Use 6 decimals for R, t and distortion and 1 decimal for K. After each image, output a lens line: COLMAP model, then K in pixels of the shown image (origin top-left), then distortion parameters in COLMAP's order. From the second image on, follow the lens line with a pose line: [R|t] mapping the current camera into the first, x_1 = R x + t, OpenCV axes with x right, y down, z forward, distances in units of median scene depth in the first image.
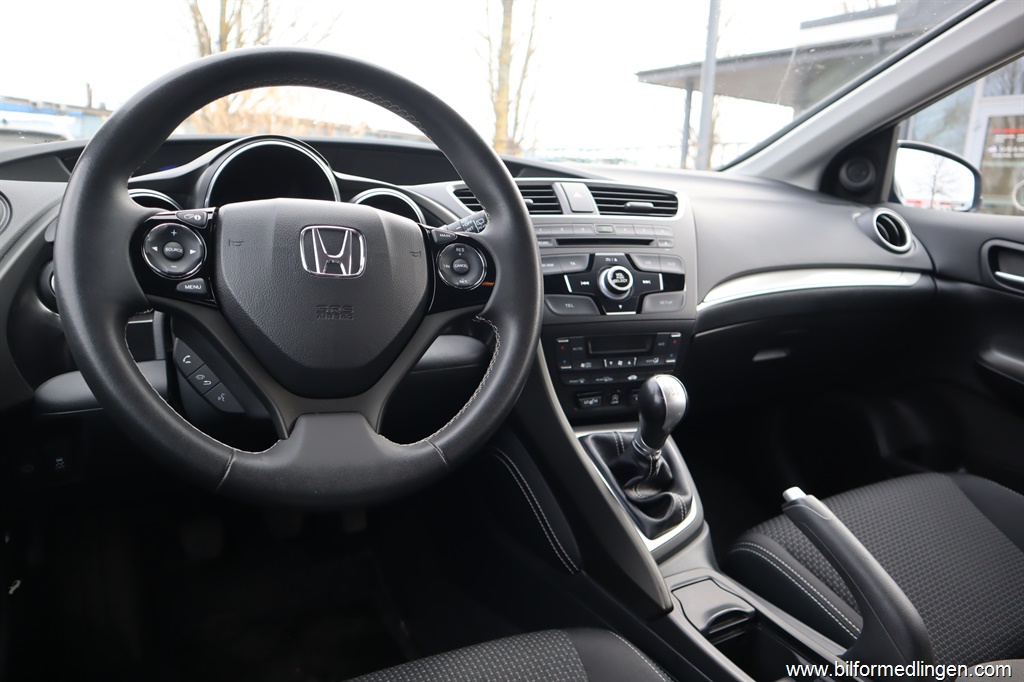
lens RADIAL K [[724.3, 0, 511.7], [0, 724.3, 306.7], [0, 0, 1]] dist [-0.116815, 0.066402]
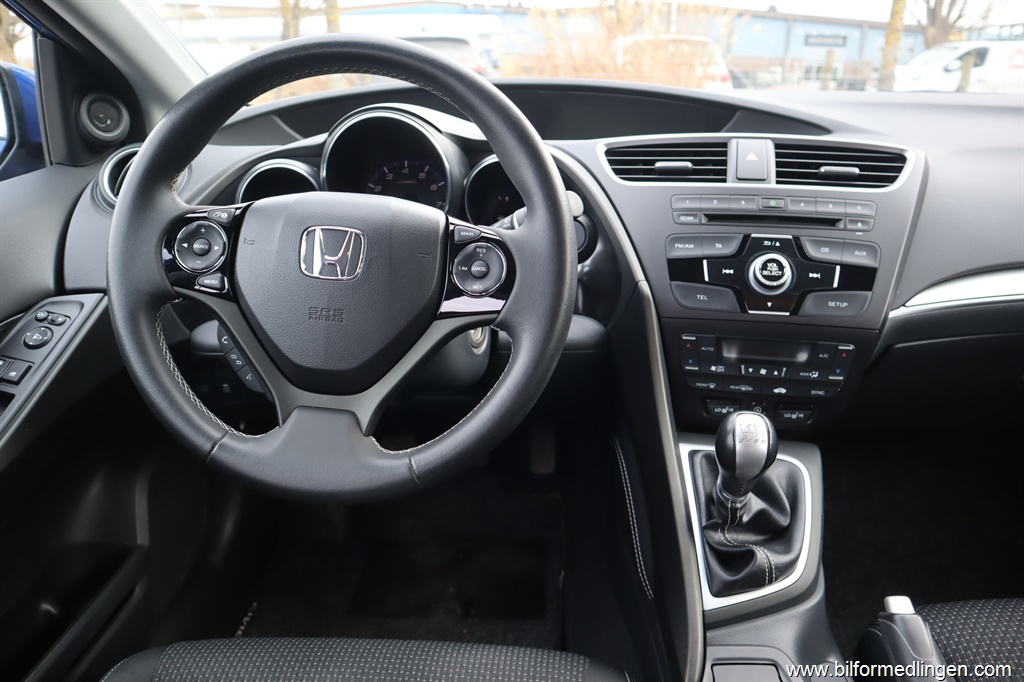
lens RADIAL K [[724.3, 0, 511.7], [0, 724.3, 306.7], [0, 0, 1]] dist [-0.116815, 0.066402]
pose [[0.855276, 0.125588, -0.502722, 0.304144], [-0.048810, 0.985397, 0.163128, -0.113332], [0.515868, -0.114982, 0.848917, 0.169842]]
